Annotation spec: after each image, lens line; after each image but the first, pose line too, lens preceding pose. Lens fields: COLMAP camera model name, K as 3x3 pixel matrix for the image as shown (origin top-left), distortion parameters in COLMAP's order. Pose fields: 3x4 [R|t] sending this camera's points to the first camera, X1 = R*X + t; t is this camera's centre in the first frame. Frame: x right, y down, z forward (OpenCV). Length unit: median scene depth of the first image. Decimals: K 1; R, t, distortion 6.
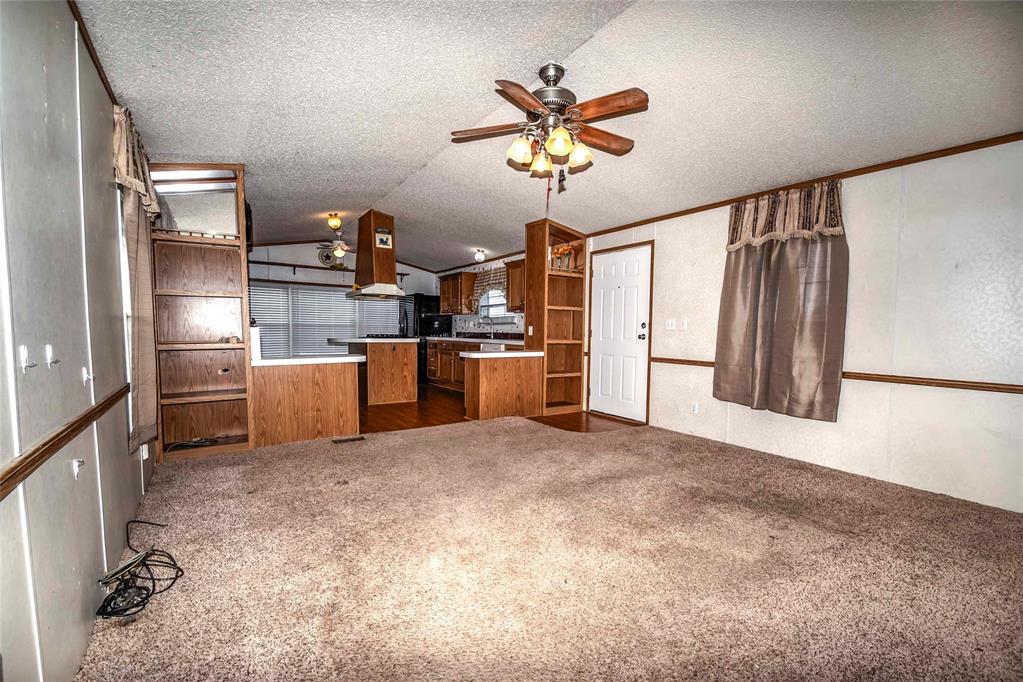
lens RADIAL K [[423.8, 0, 511.5], [0, 423.8, 341.0], [0, 0, 1]] dist [0.000459, 0.000030]
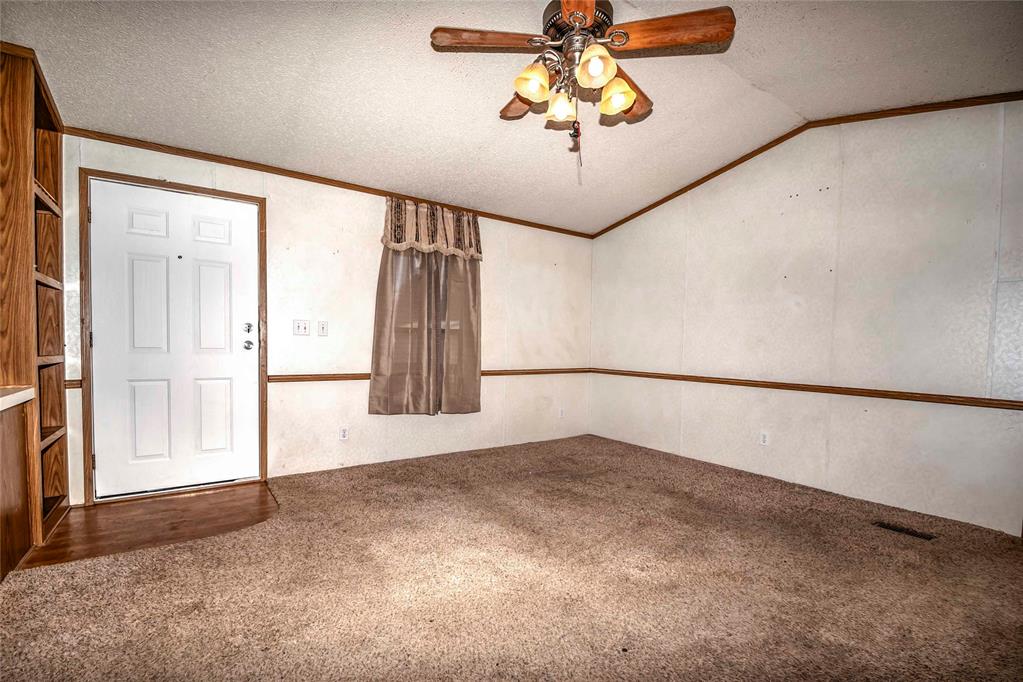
lens RADIAL K [[449.2, 0, 513.6], [0, 449.2, 356.9], [0, 0, 1]] dist [-0.001310, -0.000179]
pose [[0.004601, -0.039642, 0.999203, -0.449190], [0.014685, 0.999109, 0.039571, -0.016409], [-0.999882, 0.014491, 0.005179, 0.732338]]
